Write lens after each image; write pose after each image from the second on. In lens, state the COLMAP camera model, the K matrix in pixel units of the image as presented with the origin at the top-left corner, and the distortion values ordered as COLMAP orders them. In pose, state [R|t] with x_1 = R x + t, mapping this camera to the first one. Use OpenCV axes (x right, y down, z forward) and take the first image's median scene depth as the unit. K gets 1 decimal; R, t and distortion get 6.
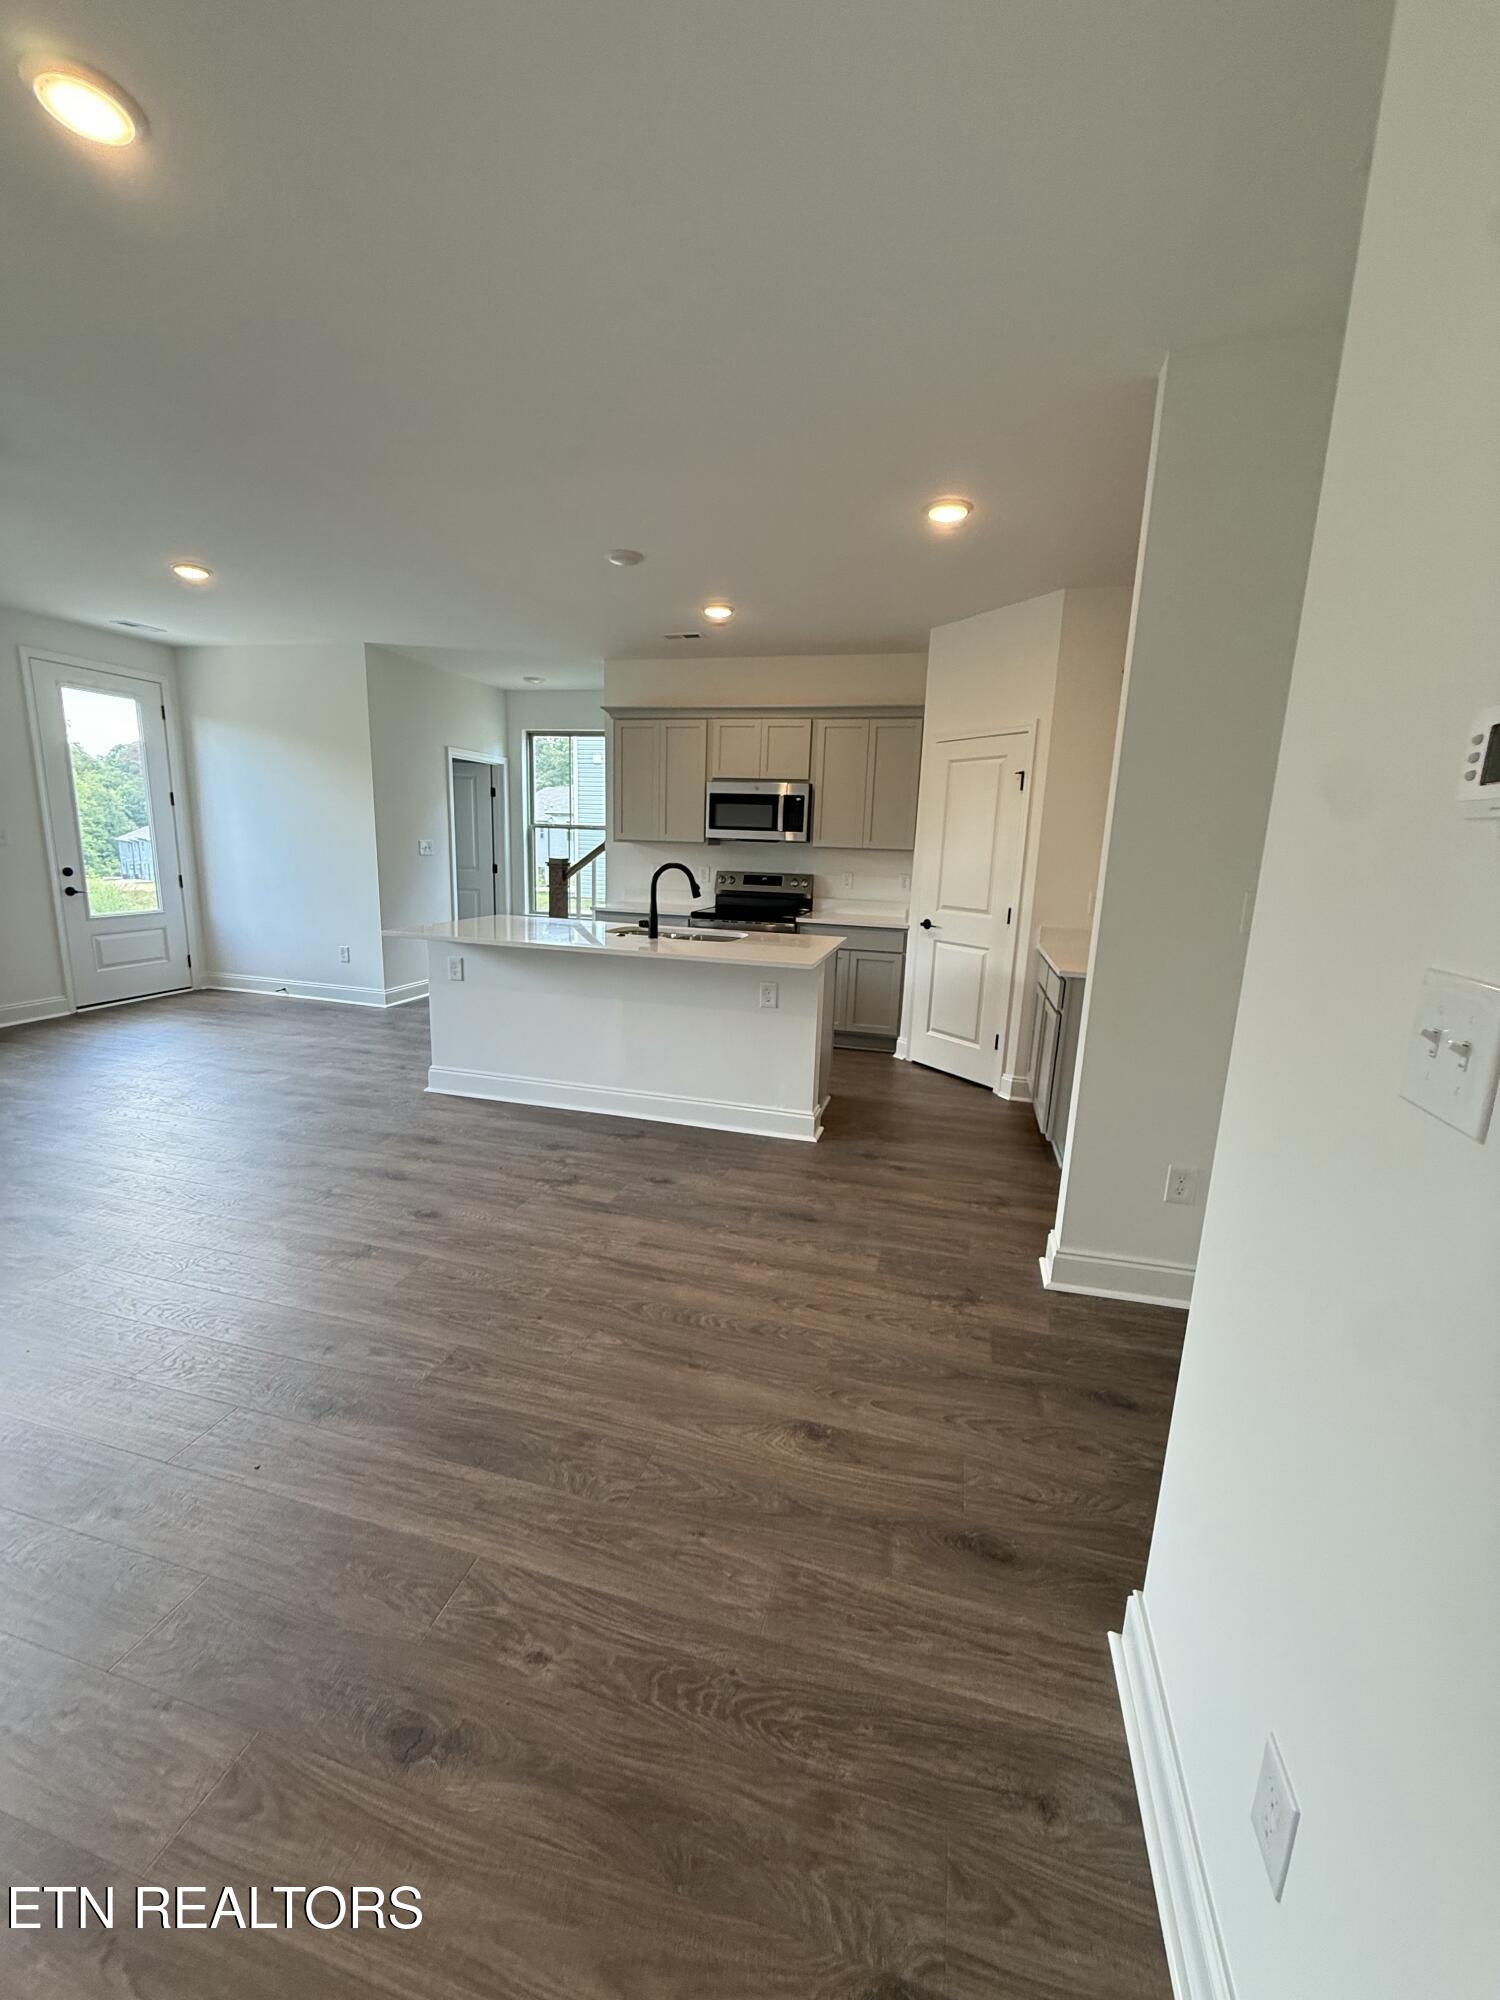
lens RADIAL K [[796.6, 0, 749.4], [0, 796.6, 993.0], [0, 0, 1]] dist [0.000795, -0.000145]
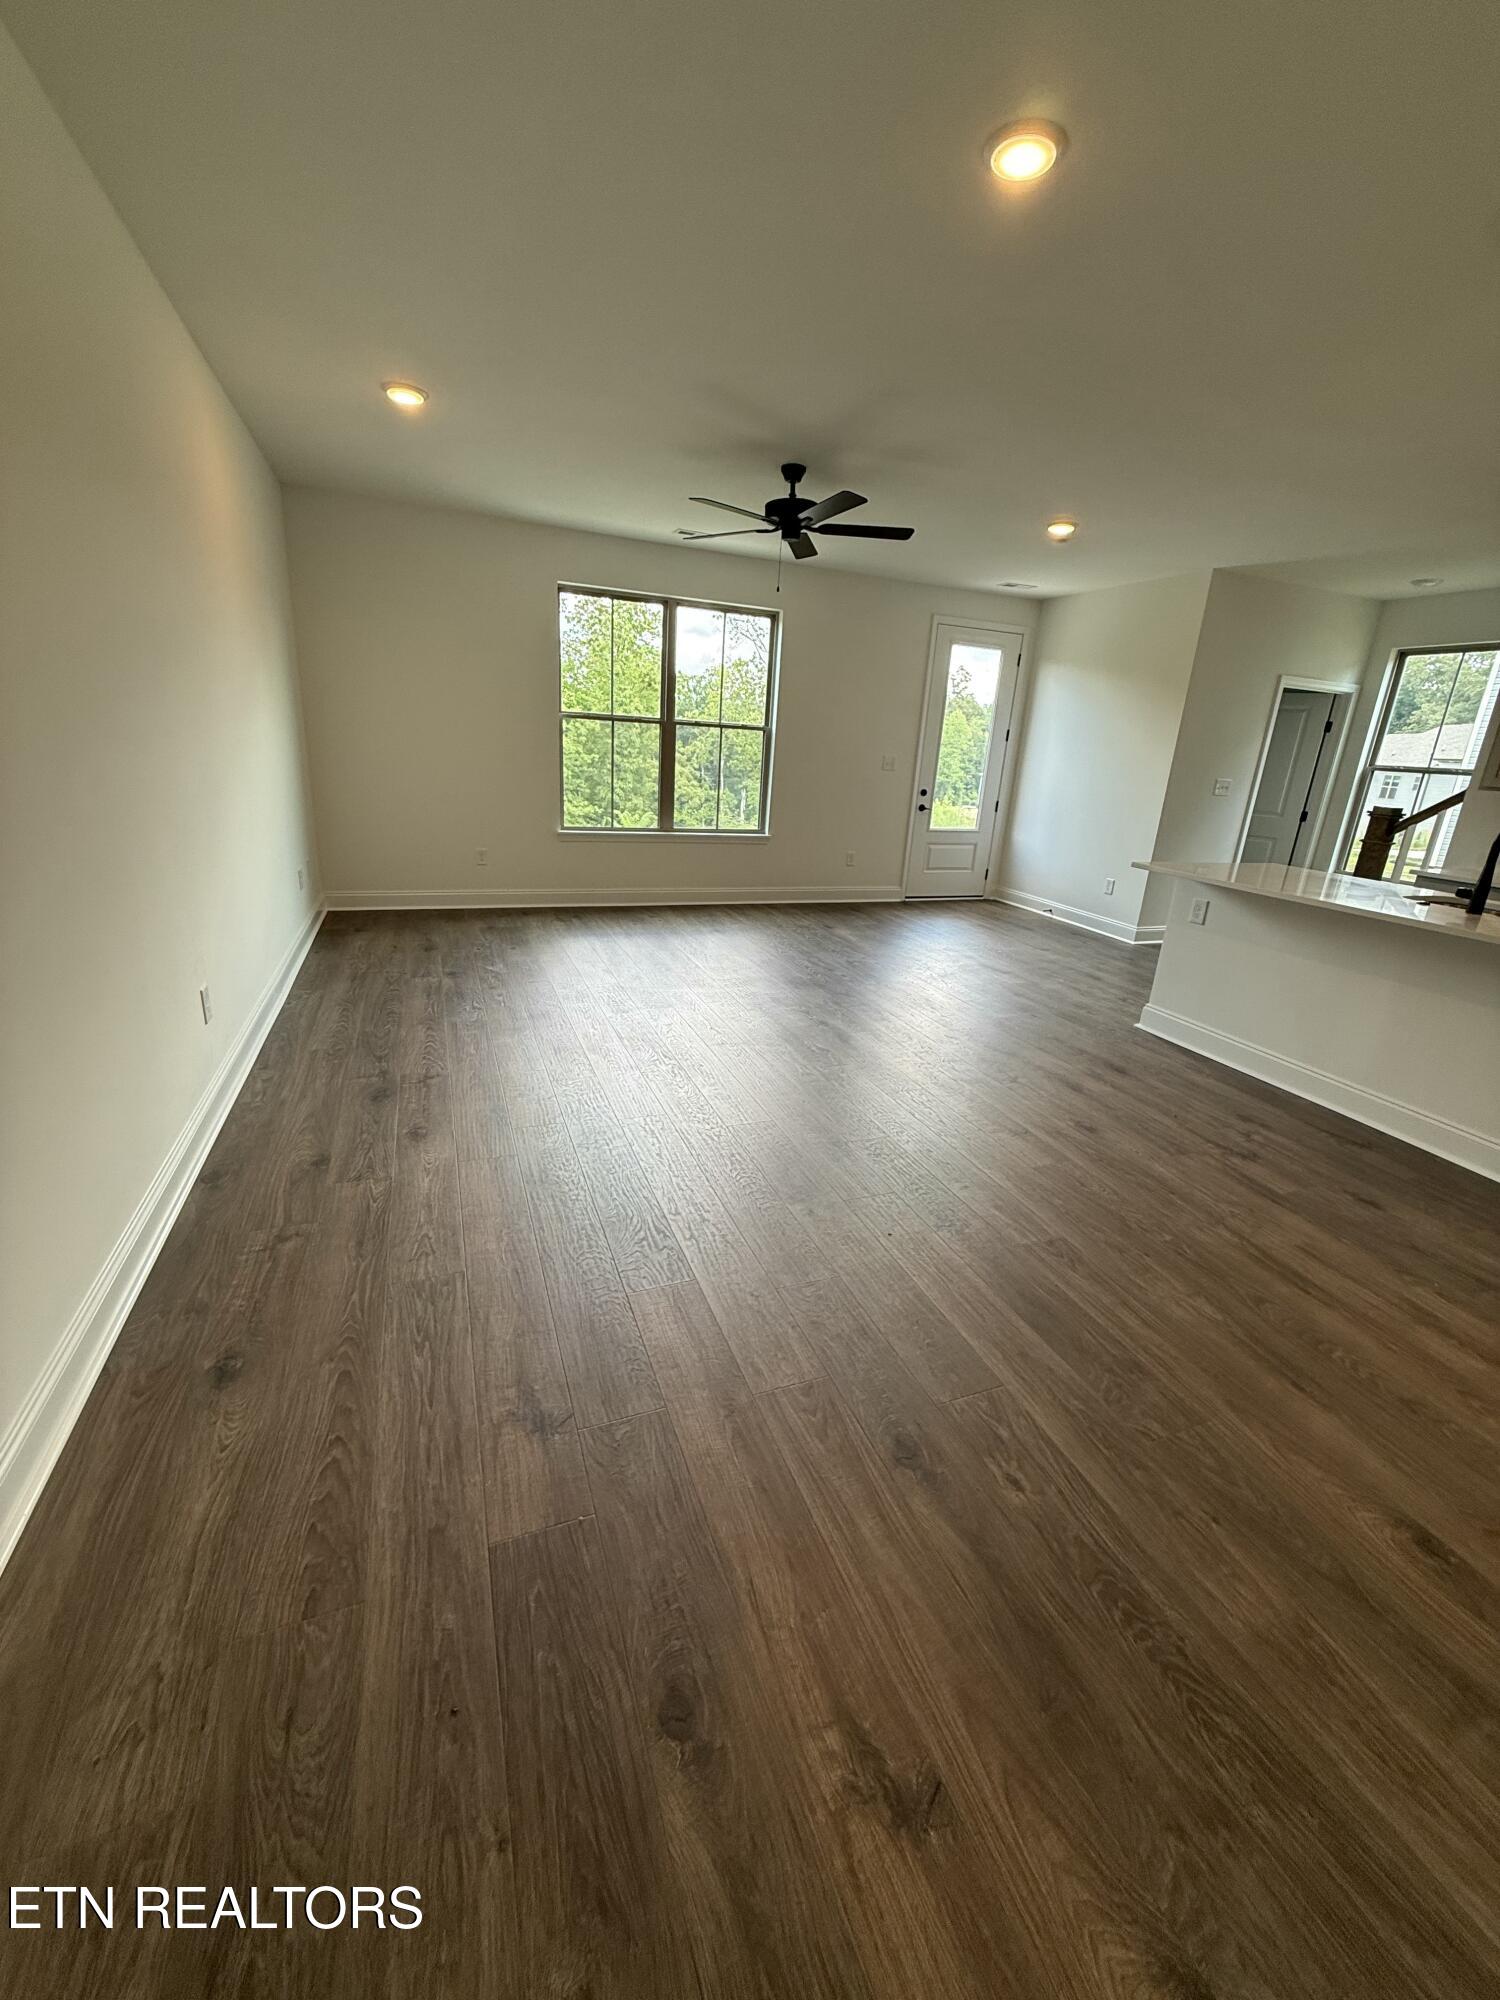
lens RADIAL K [[796.6, 0, 749.7], [0, 796.6, 993.9], [0, 0, 1]] dist [0.000795, -0.000145]
pose [[0.593029, 0.244505, -0.767160, 0.065535], [-0.191184, 0.968290, 0.160819, 0.013621], [0.782154, 0.051299, 0.620969, -0.012900]]
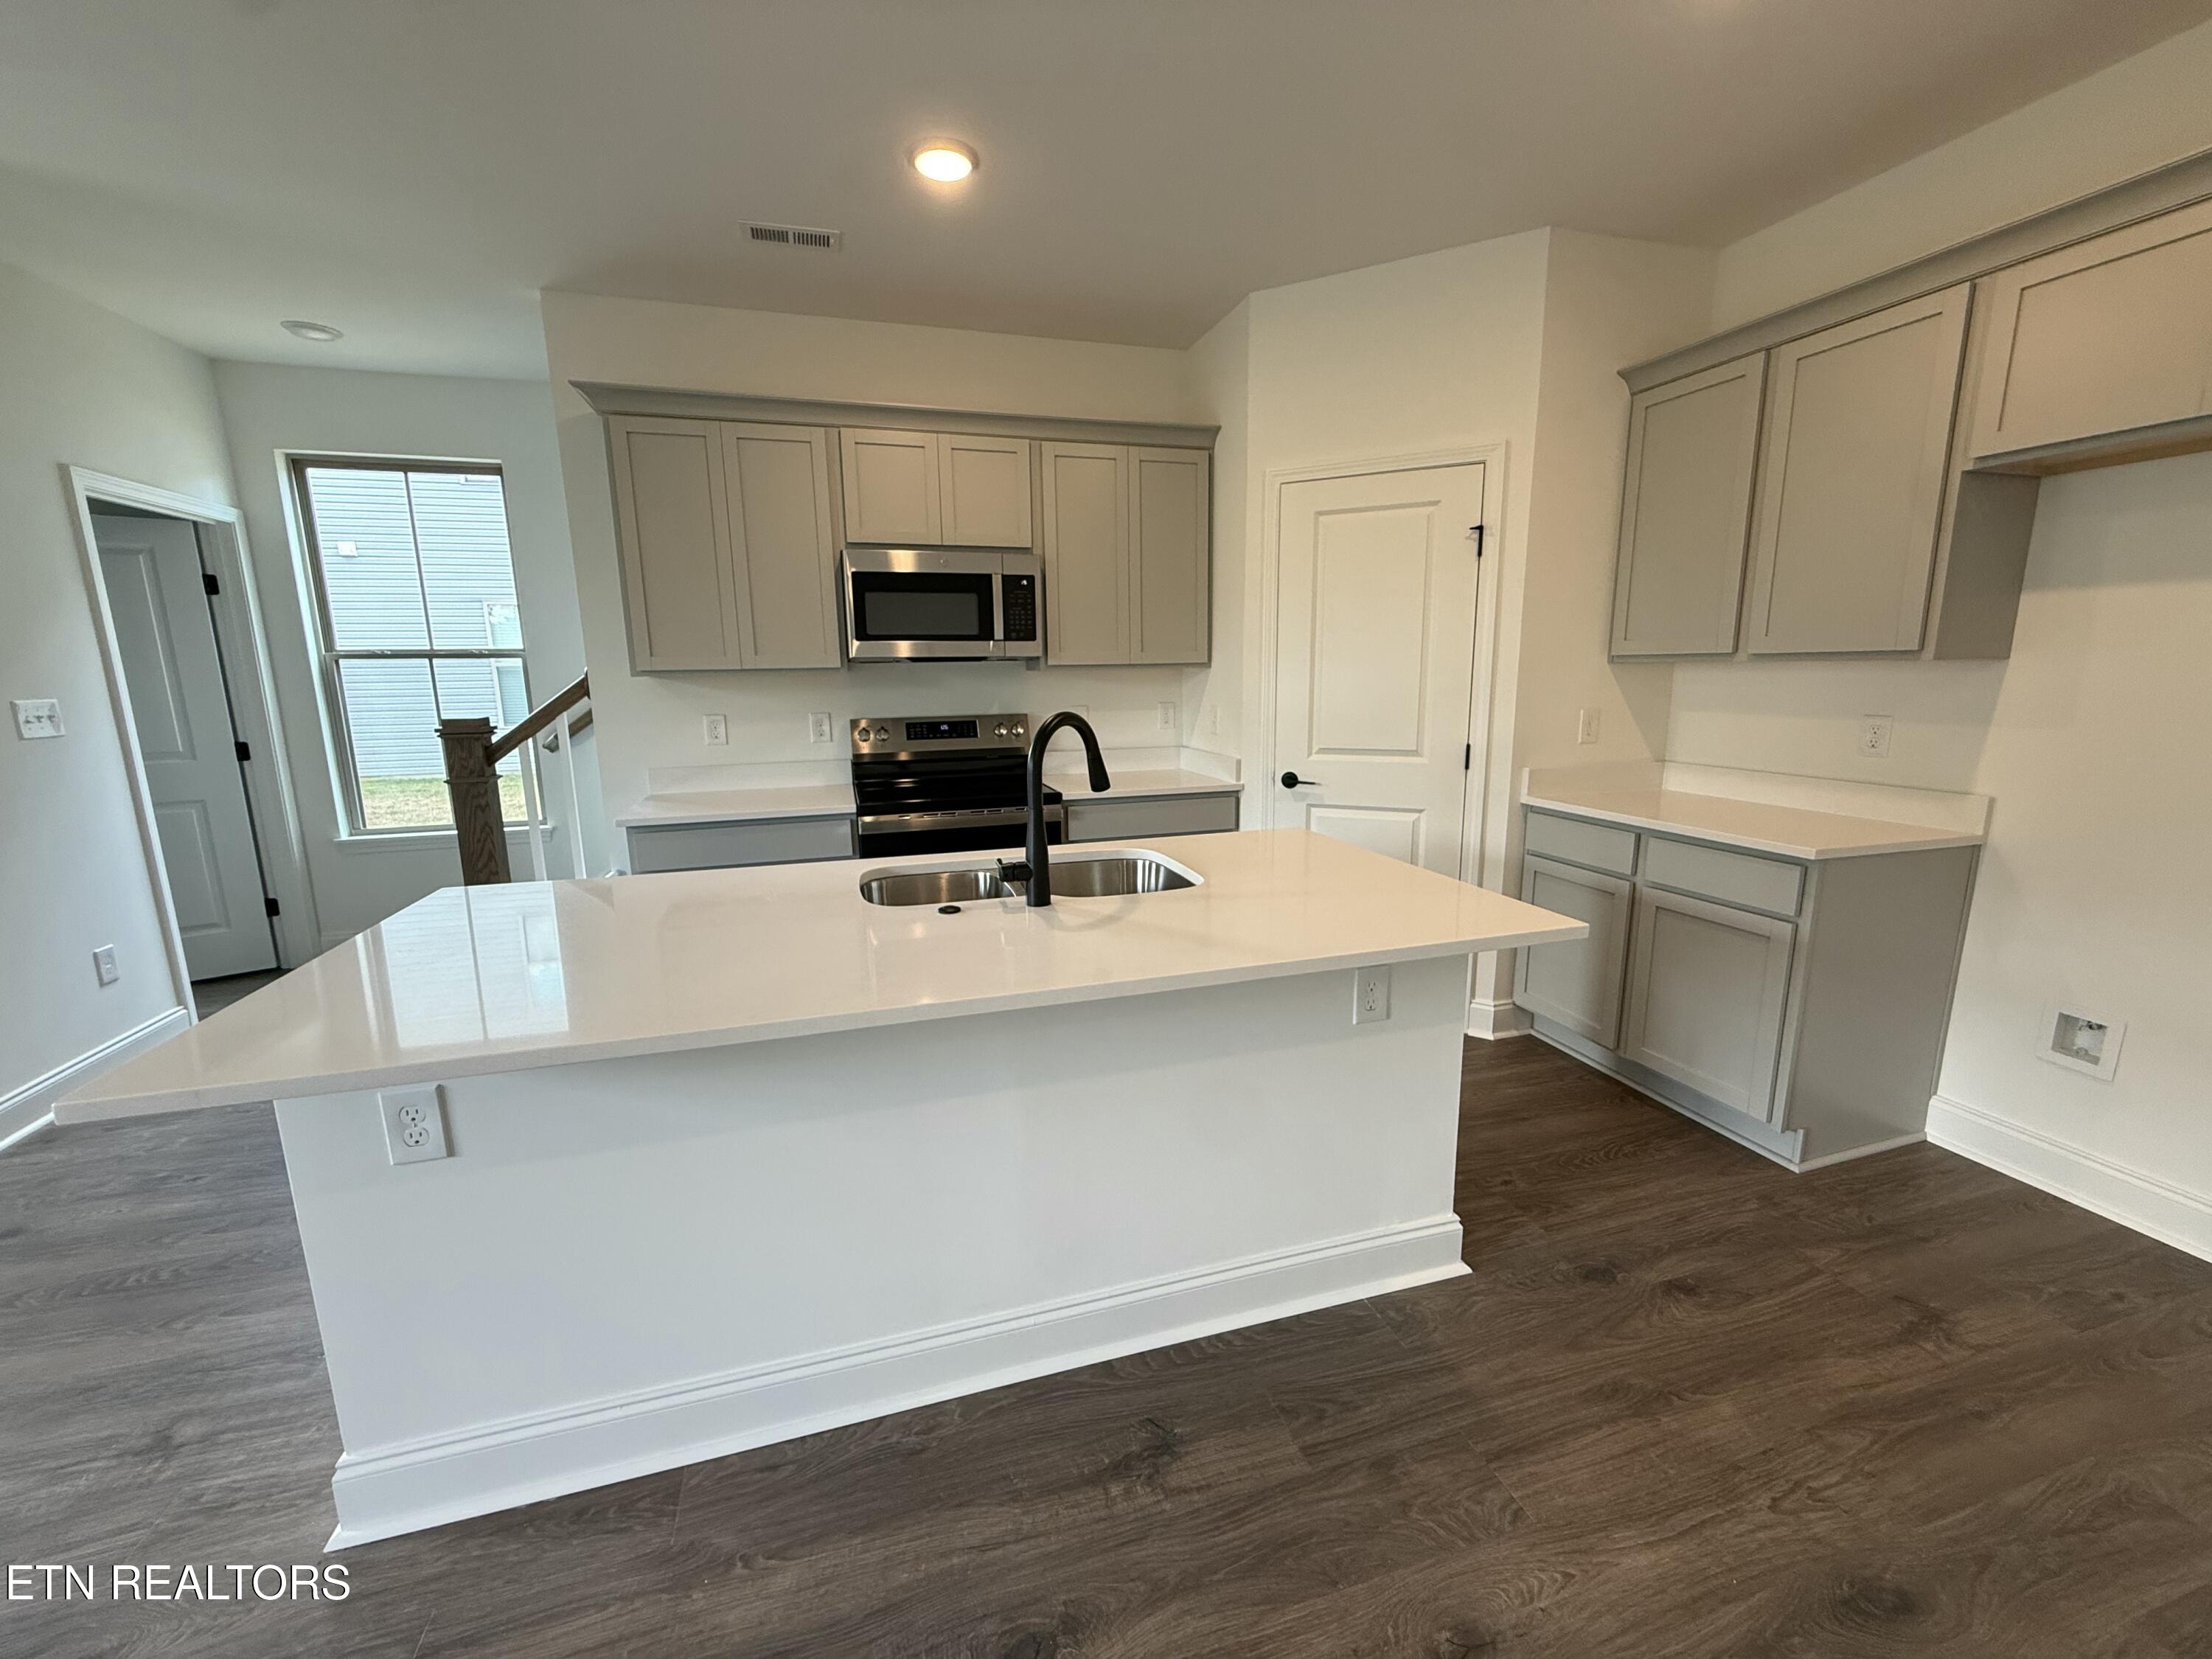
lens RADIAL K [[881.1, 0, 1110.4], [0, 881.1, 826.1], [0, 0, 1]] dist [0.000795, -0.000145]
pose [[0.849504, -0.139545, 0.508793, -0.276320], [0.140990, 0.989358, 0.035945, -0.105855], [-0.508394, 0.041199, 0.860138, 0.537523]]
